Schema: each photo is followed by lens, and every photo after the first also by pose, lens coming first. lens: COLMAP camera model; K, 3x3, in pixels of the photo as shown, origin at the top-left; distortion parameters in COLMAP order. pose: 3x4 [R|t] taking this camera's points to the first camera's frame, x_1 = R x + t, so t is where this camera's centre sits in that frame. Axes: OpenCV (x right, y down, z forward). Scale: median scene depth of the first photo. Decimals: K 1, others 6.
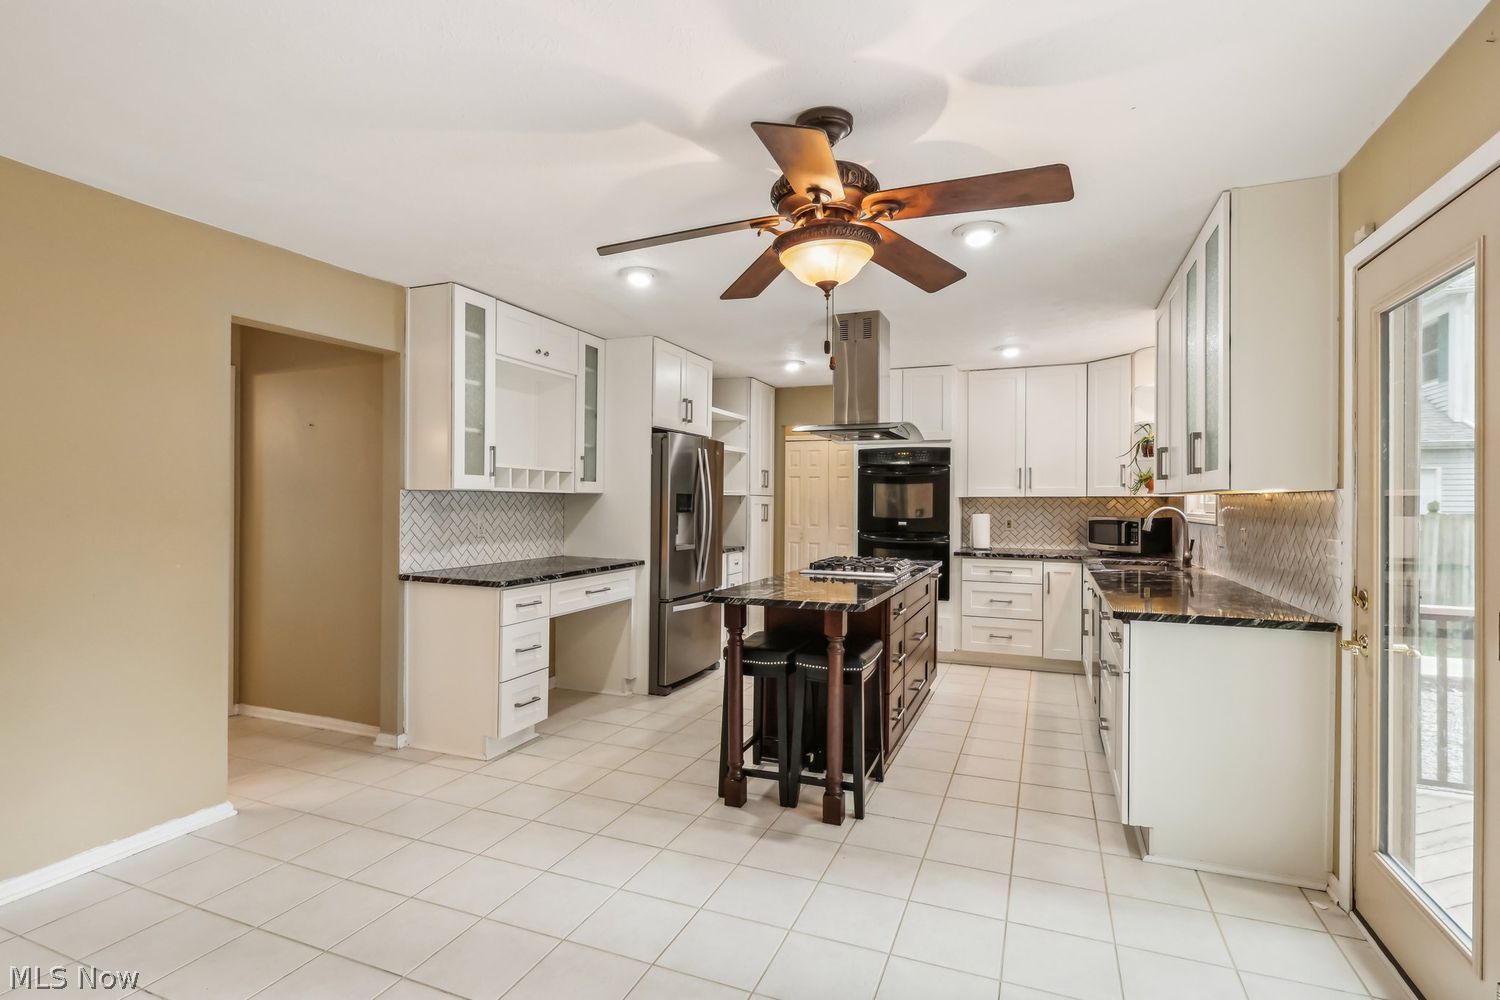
lens RADIAL K [[710.1, 0, 813.0], [0, 710.1, 496.4], [0, 0, 1]] dist [-0.002620, 0.000098]
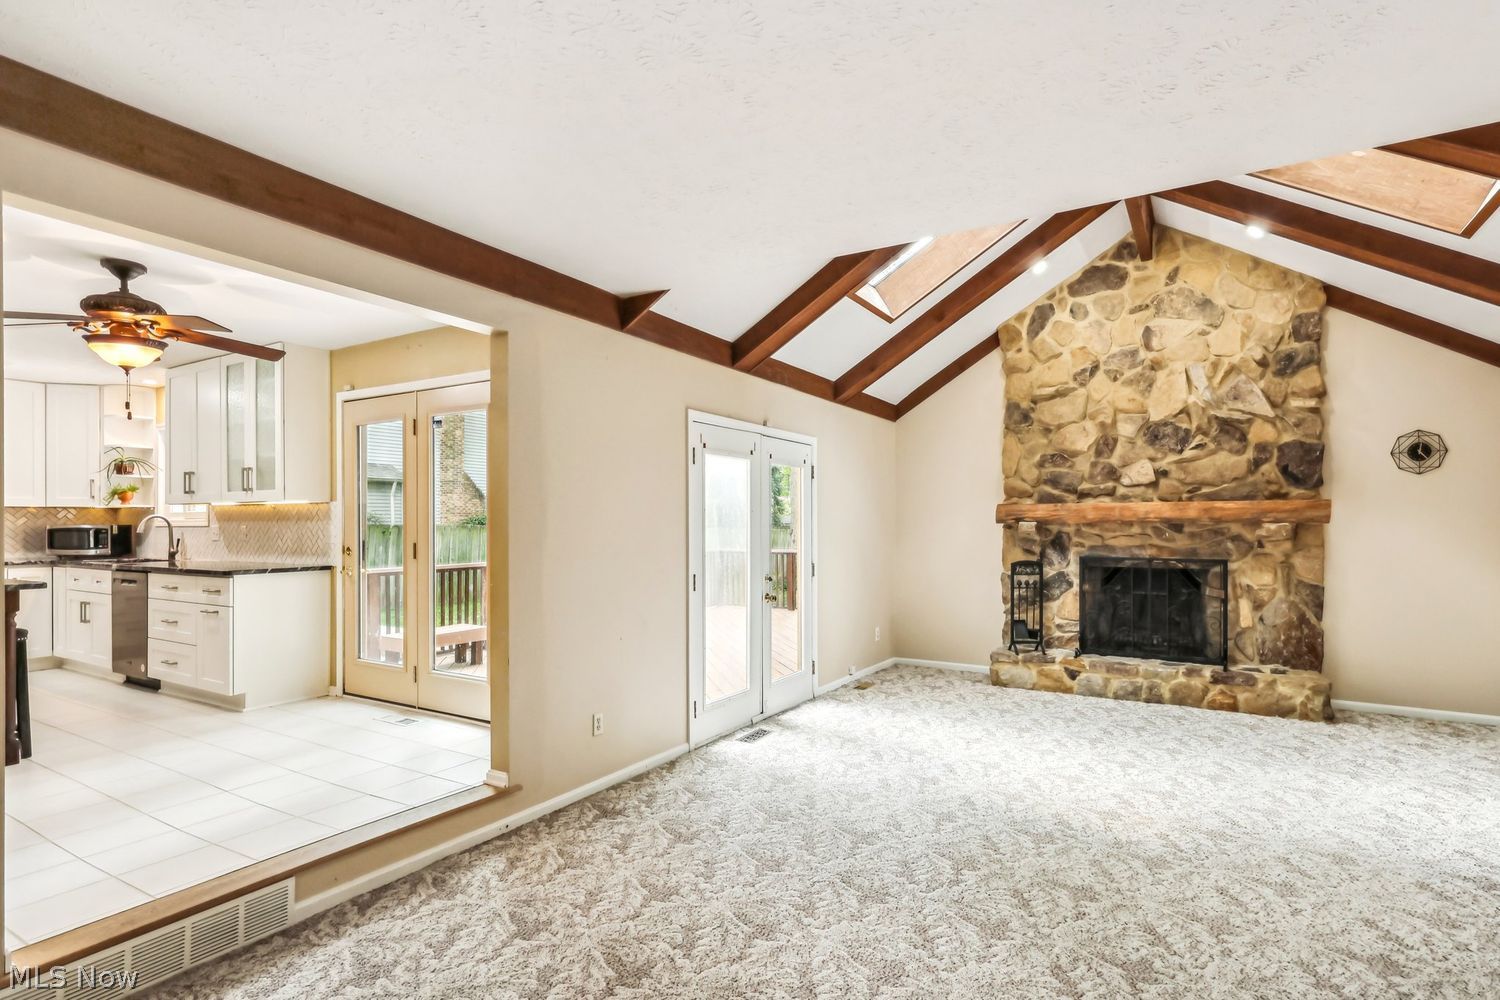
lens RADIAL K [[774.0, 0, 763.0], [0, 774.0, 526.0], [0, 0, 1]] dist [-0.002763, -0.000253]
pose [[0.200327, -0.006956, 0.979704, -0.889152], [-0.002278, 0.999969, 0.007566, 0.029481], [-0.979726, -0.003748, 0.200305, -0.503081]]
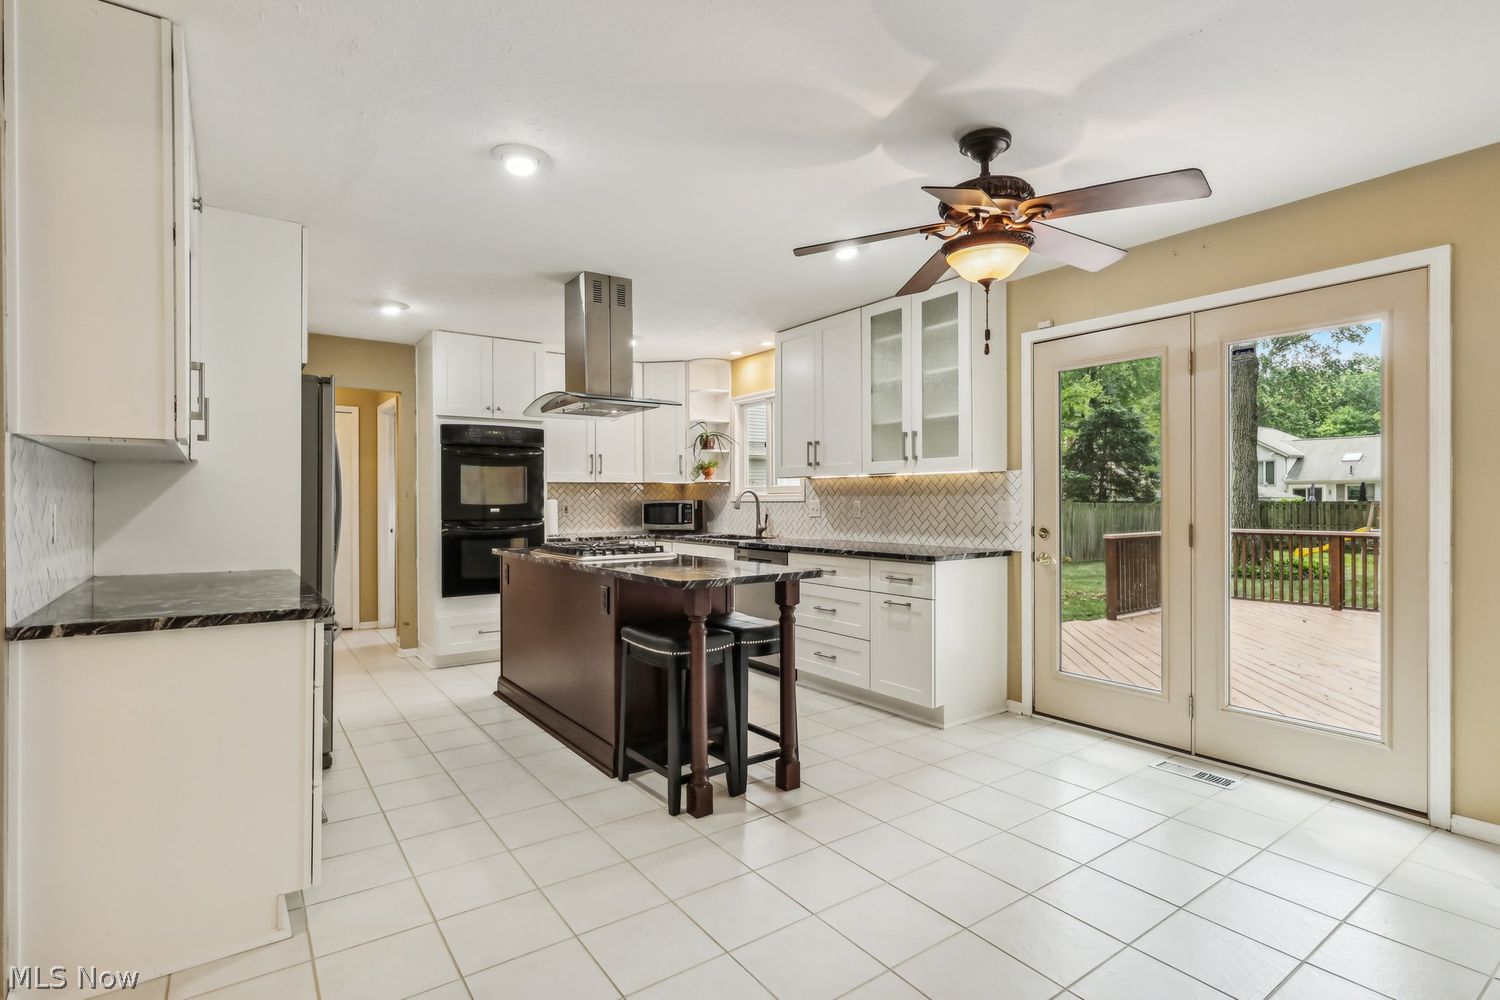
lens RADIAL K [[710.1, 0, 711.8], [0, 710.1, 496.5], [0, 0, 1]] dist [-0.002620, 0.000098]
pose [[0.576213, -0.001562, 0.817298, -0.749432], [0.001305, 0.999999, 0.000992, 0.034586], [-0.817299, 0.000495, 0.576214, 0.433736]]
